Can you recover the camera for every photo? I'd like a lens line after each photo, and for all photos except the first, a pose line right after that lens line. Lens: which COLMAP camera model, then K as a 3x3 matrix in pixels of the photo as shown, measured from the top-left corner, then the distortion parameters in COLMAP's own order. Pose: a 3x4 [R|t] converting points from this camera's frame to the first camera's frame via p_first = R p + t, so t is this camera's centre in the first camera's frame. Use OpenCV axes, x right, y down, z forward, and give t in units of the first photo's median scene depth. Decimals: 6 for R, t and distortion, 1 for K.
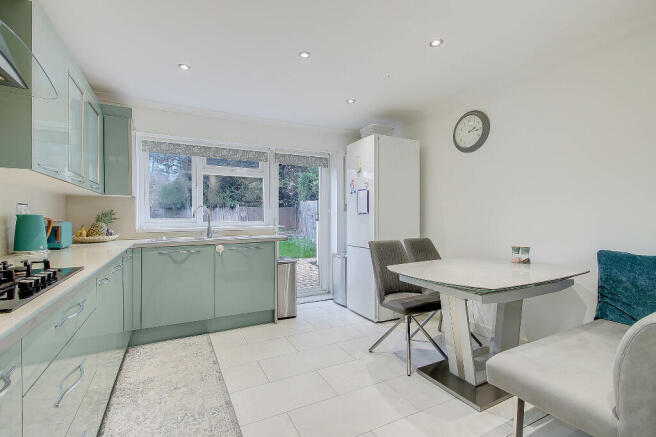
lens RADIAL K [[298.3, 0, 330.2], [0, 298.3, 218.2], [0, 0, 1]] dist [0.005199, 0.000000]
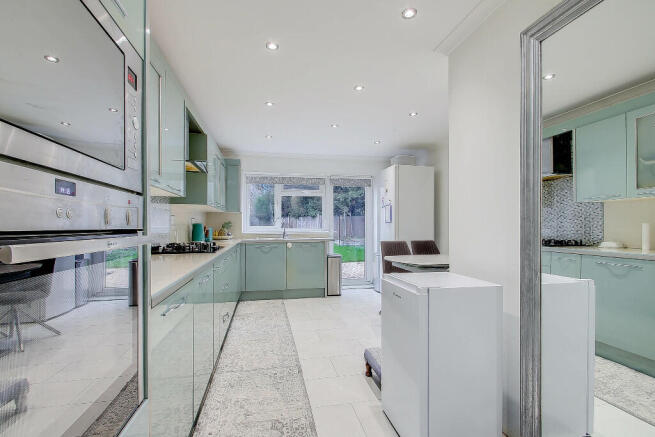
lens RADIAL K [[297.8, 0, 326.9], [0, 297.8, 224.6], [0, 0, 1]] dist [0.005199, 0.000000]
pose [[0.960411, -0.001078, -0.278586, 0.228307], [-0.000598, 0.999982, -0.005933, 0.003572], [0.278587, 0.005865, 0.960393, -0.401693]]
